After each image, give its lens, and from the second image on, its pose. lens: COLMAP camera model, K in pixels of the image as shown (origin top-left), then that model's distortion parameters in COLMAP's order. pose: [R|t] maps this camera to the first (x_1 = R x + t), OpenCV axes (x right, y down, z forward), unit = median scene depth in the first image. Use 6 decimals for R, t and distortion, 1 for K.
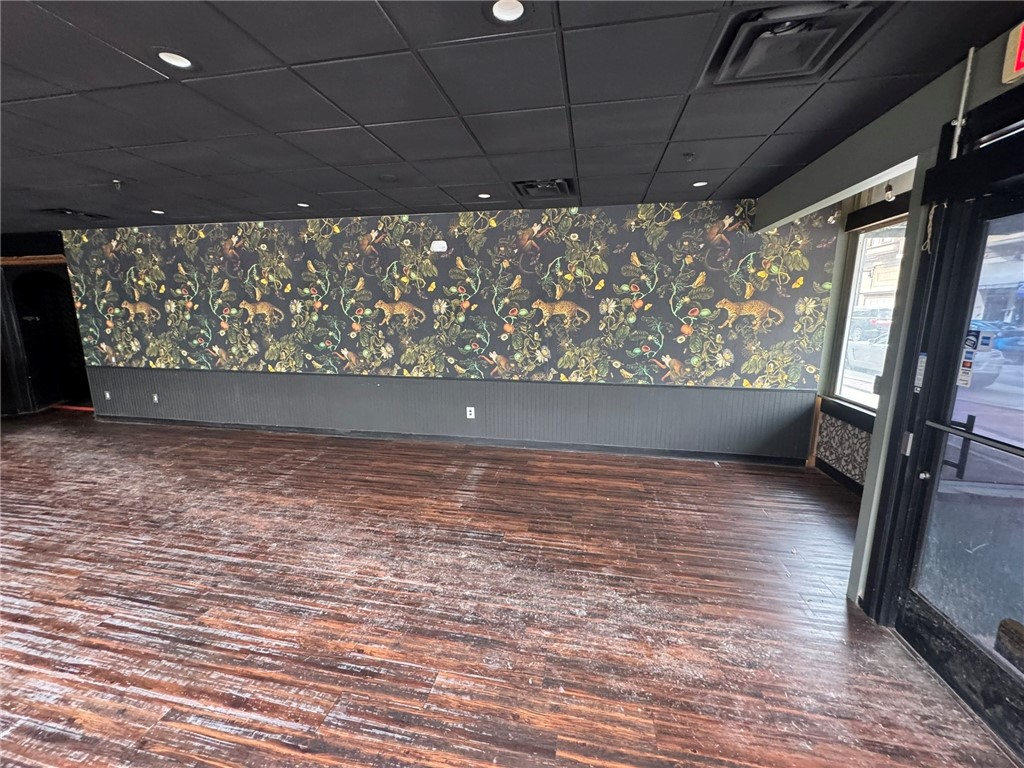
lens RADIAL K [[405.2, 0, 522.8], [0, 405.2, 382.3], [0, 0, 1]] dist [0.014444, -0.005814]
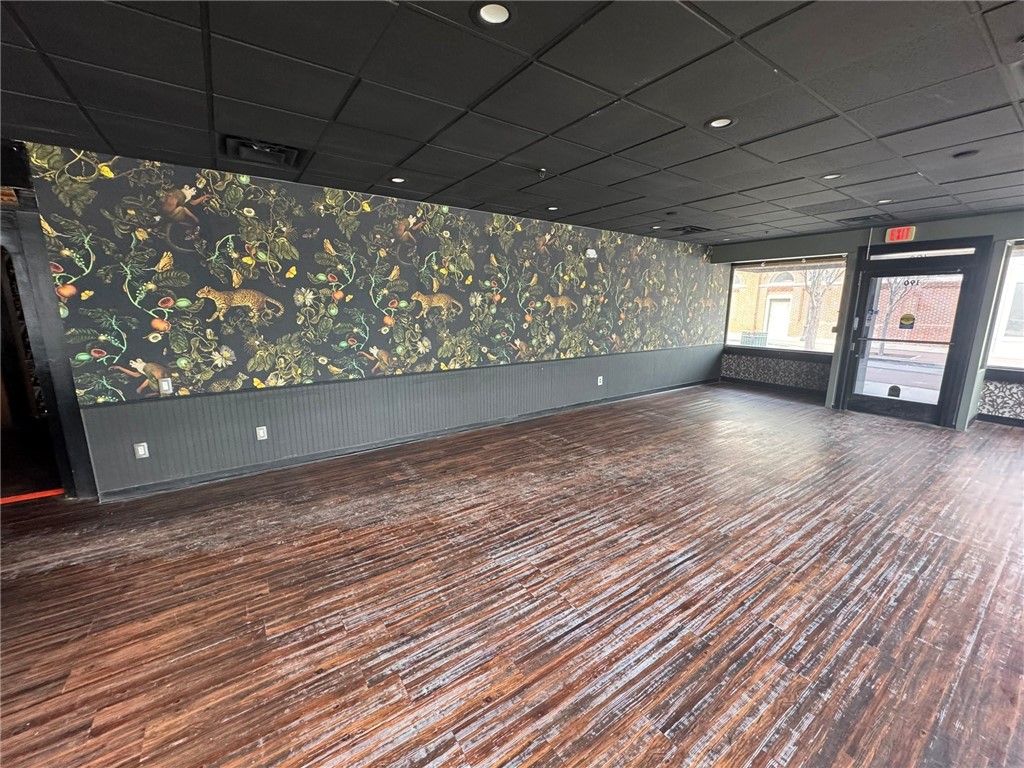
lens RADIAL K [[405.2, 0, 520.8], [0, 405.2, 378.1], [0, 0, 1]] dist [0.014444, -0.005814]
pose [[0.689364, -0.129333, 0.712776, -1.195907], [0.121312, 0.990649, 0.062425, -0.045998], [-0.714185, 0.043435, 0.698608, 0.251135]]
